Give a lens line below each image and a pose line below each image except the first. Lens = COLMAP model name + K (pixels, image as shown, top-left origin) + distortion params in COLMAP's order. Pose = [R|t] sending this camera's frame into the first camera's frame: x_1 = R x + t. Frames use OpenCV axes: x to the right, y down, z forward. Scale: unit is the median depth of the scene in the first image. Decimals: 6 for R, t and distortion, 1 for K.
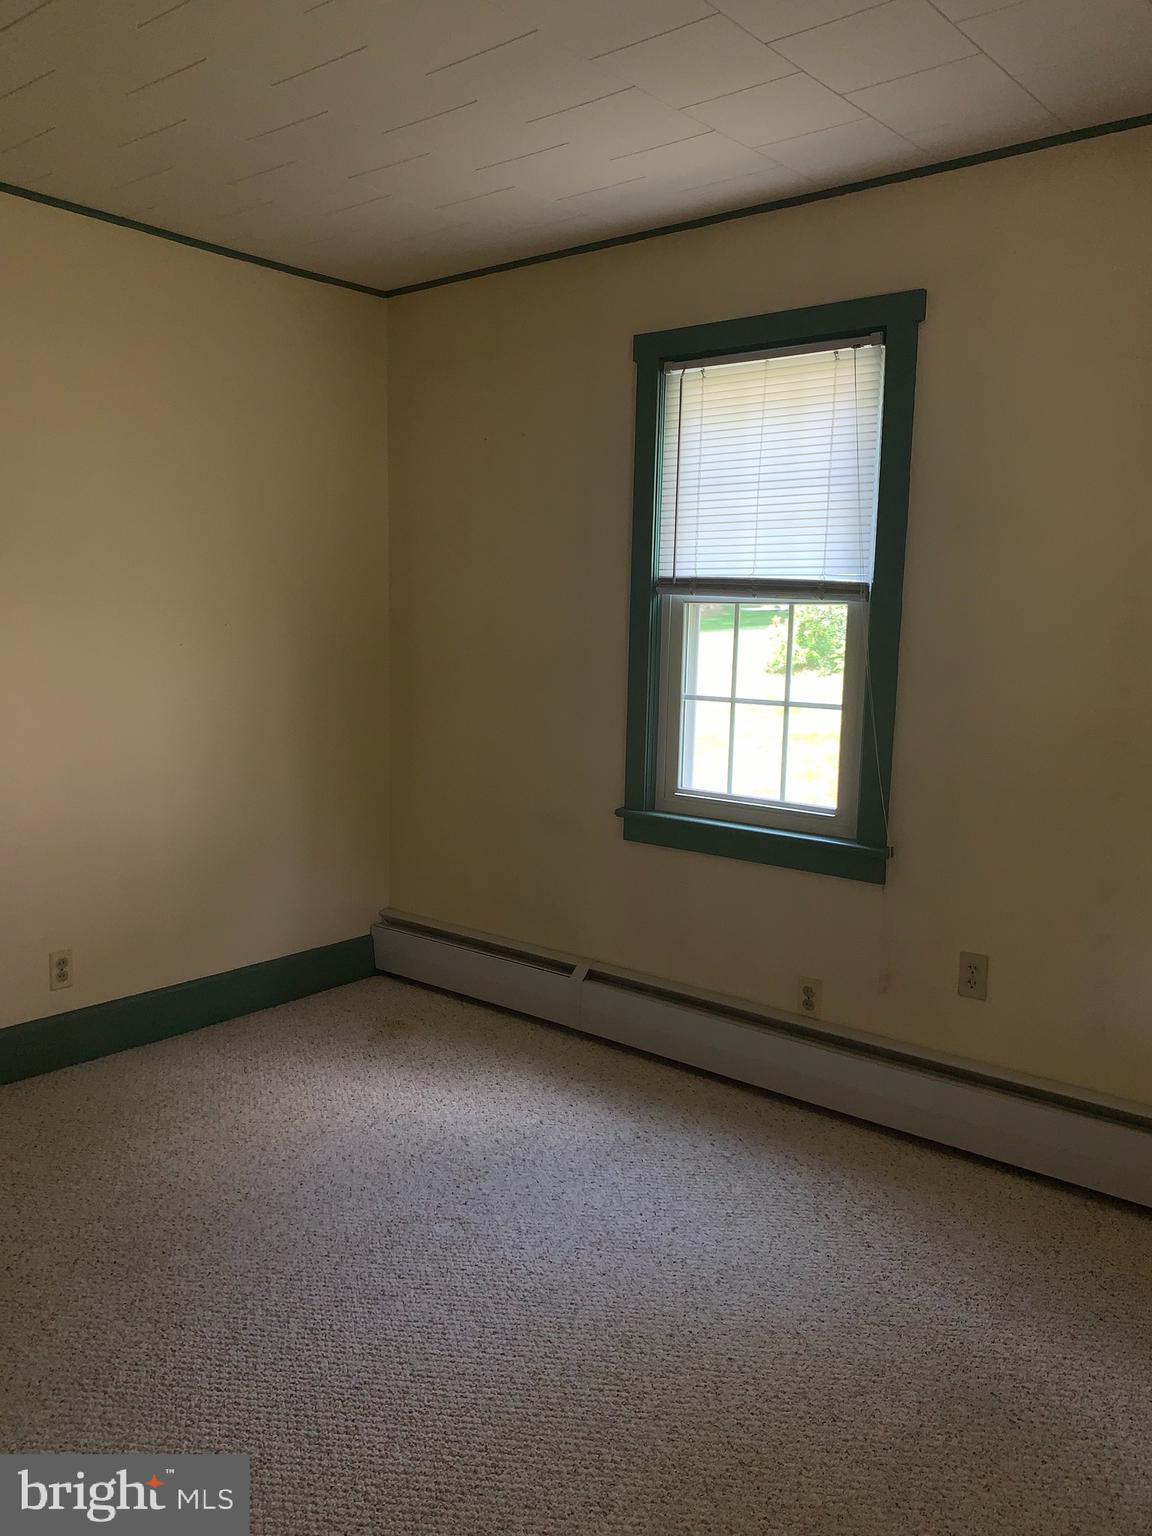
lens RADIAL K [[1205.2, 0, 576.5], [0, 1205.2, 762.3], [0, 0, 1]] dist [0.050240, -0.035663]
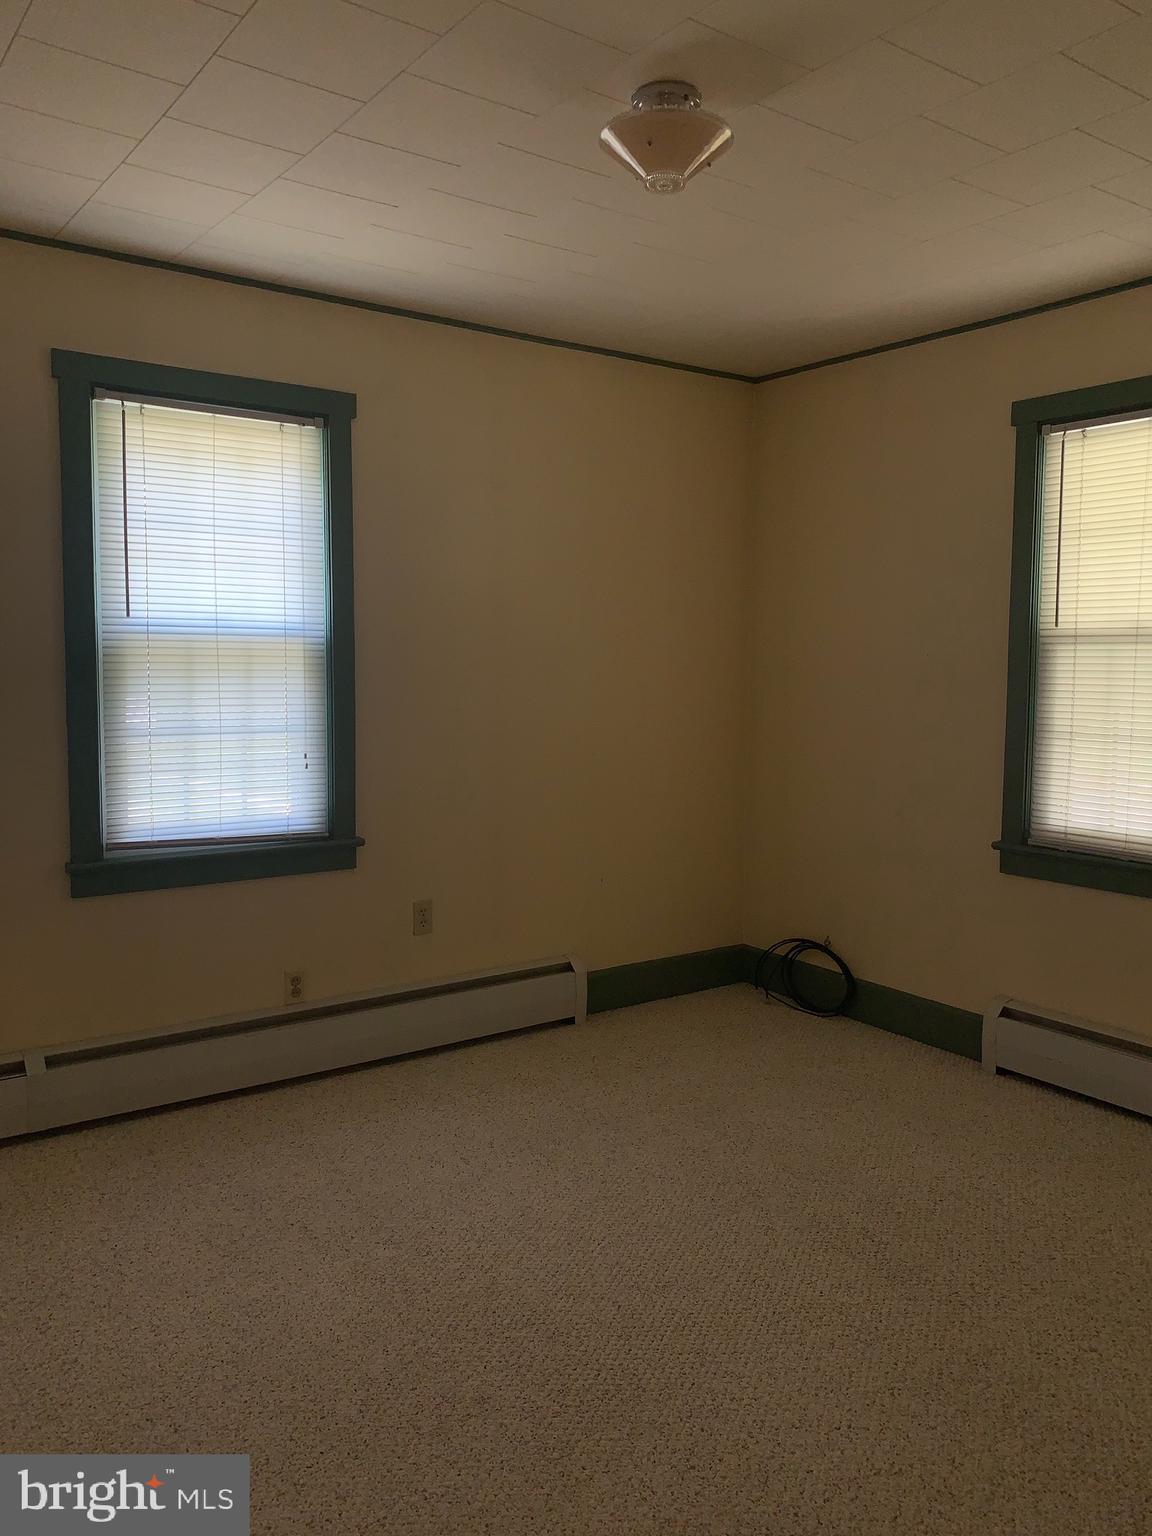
lens RADIAL K [[1205.2, 0, 576.4], [0, 1205.2, 771.2], [0, 0, 1]] dist [0.050240, -0.035663]
pose [[0.249891, -0.112502, 0.961716, -0.827168], [0.122431, 0.988927, 0.083873, -0.069577], [-0.960502, 0.096785, 0.260898, 0.438104]]
